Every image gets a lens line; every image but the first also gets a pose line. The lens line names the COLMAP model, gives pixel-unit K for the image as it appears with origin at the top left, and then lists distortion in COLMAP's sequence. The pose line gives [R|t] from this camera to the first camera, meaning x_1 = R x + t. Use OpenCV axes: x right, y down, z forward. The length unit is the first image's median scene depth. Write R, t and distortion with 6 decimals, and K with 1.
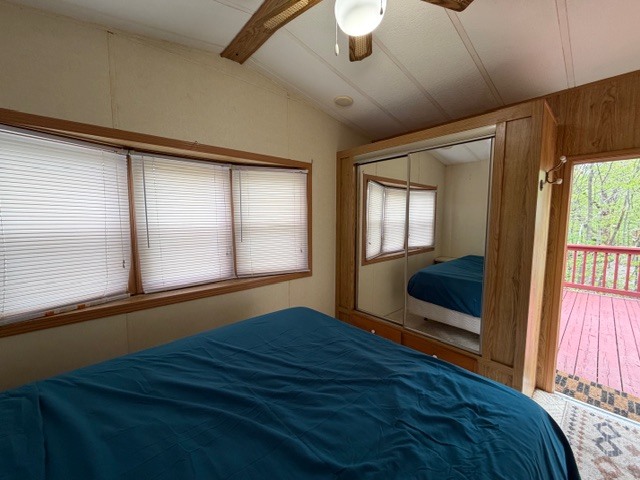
lens RADIAL K [[255.9, 0, 317.9], [0, 255.9, 238.8], [0, 0, 1]] dist [0.001190, -0.000274]
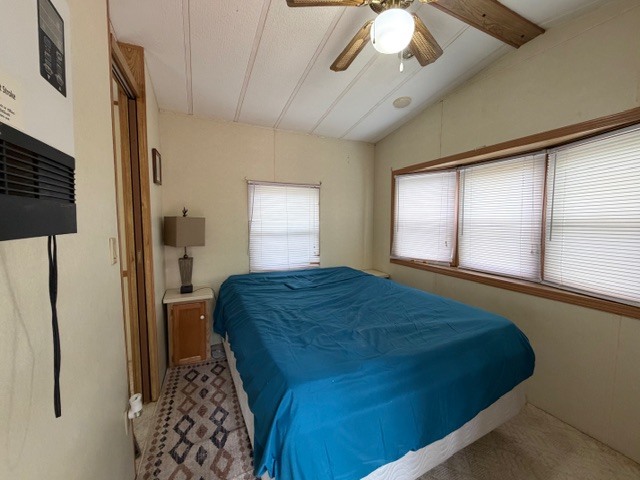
lens RADIAL K [[255.9, 0, 317.9], [0, 255.9, 238.8], [0, 0, 1]] dist [0.001190, -0.000274]
pose [[-0.291357, 0.070916, -0.953982, 0.740984], [-0.085623, 0.991312, 0.099841, -0.013070], [0.952775, 0.110772, -0.282754, 0.555499]]
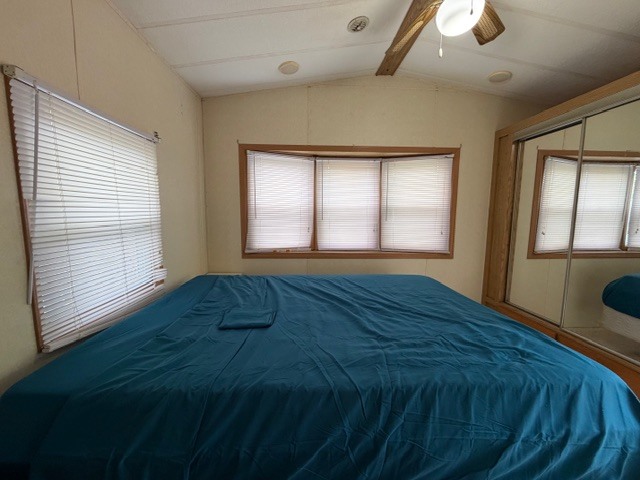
lens RADIAL K [[255.9, 0, 317.9], [0, 255.9, 238.8], [0, 0, 1]] dist [0.001190, -0.000274]
pose [[0.774499, 0.072371, -0.628422, 0.239236], [-0.063793, 0.997305, 0.036230, 0.077138], [0.629351, 0.012029, 0.777028, -0.167209]]
